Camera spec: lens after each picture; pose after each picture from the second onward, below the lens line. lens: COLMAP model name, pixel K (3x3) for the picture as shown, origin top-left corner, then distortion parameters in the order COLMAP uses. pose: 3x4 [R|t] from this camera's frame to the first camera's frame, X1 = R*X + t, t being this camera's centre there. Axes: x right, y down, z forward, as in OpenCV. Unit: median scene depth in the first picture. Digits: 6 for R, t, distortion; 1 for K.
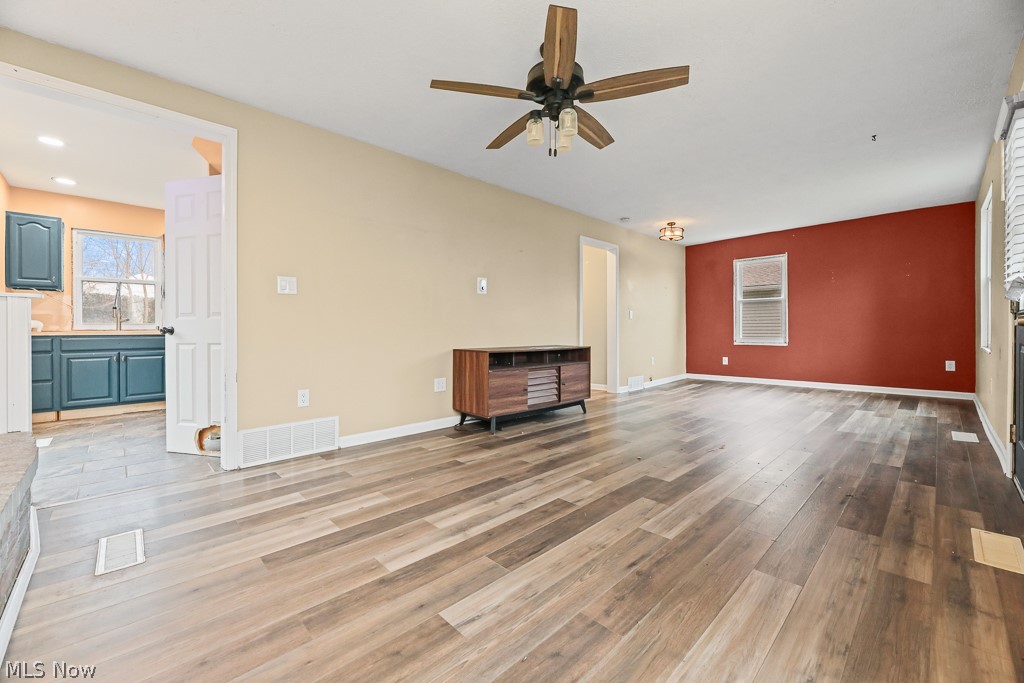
lens RADIAL K [[410.1, 0, 511.9], [0, 410.1, 321.6], [0, 0, 1]] dist [-0.004566, -0.000604]
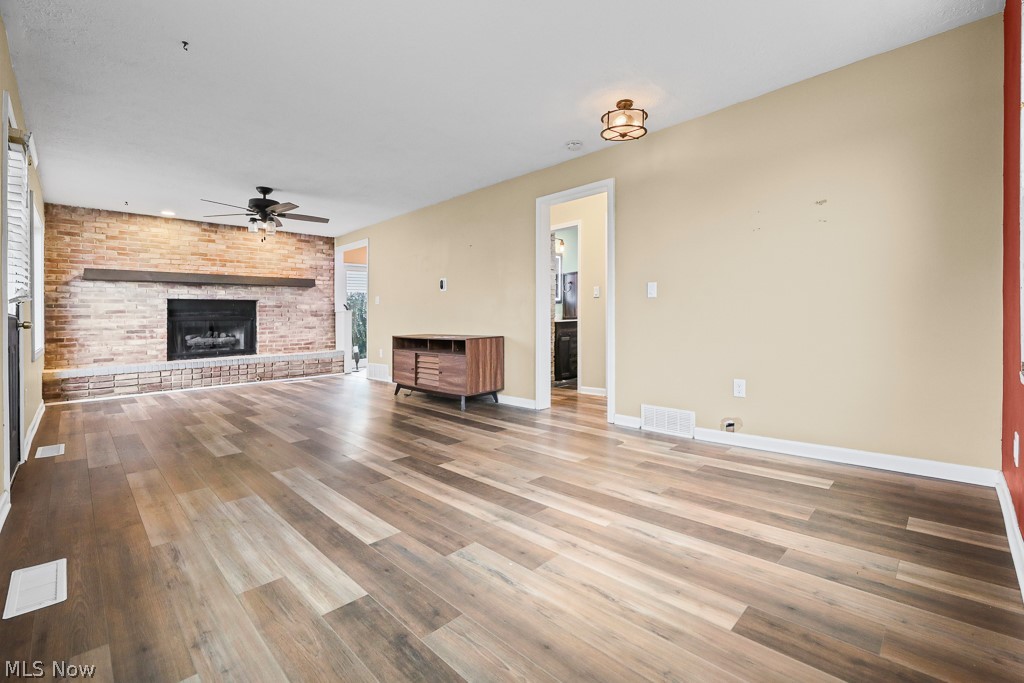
lens RADIAL K [[468.0, 0, 529.6], [0, 468.0, 279.8], [0, 0, 1]] dist [-0.009931, 0.001152]
pose [[0.013862, -0.076326, -0.996987, 2.026370], [0.044771, 0.996130, -0.075638, 0.025654], [0.998901, -0.043588, 0.017226, 1.848025]]
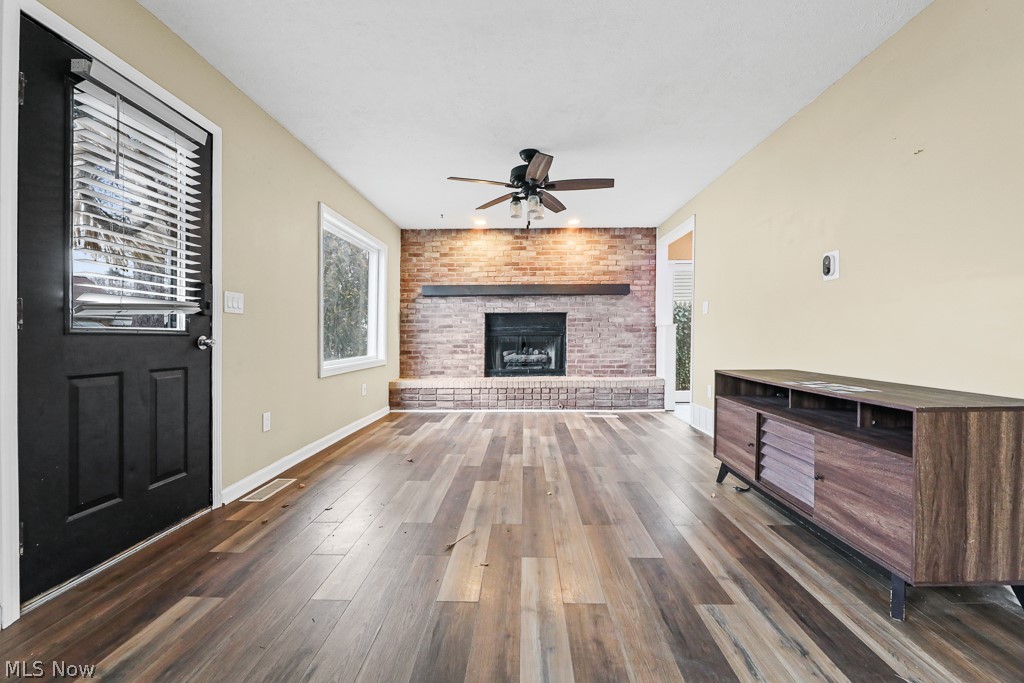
lens RADIAL K [[438.9, 0, 517.9], [0, 438.9, 347.6], [0, 0, 1]] dist [-0.006119, 0.000136]
pose [[-0.706514, 0.026379, -0.707207, 0.987630], [0.027478, 0.999574, 0.009833, 0.012925], [0.707165, -0.012485, -0.706938, 1.669016]]
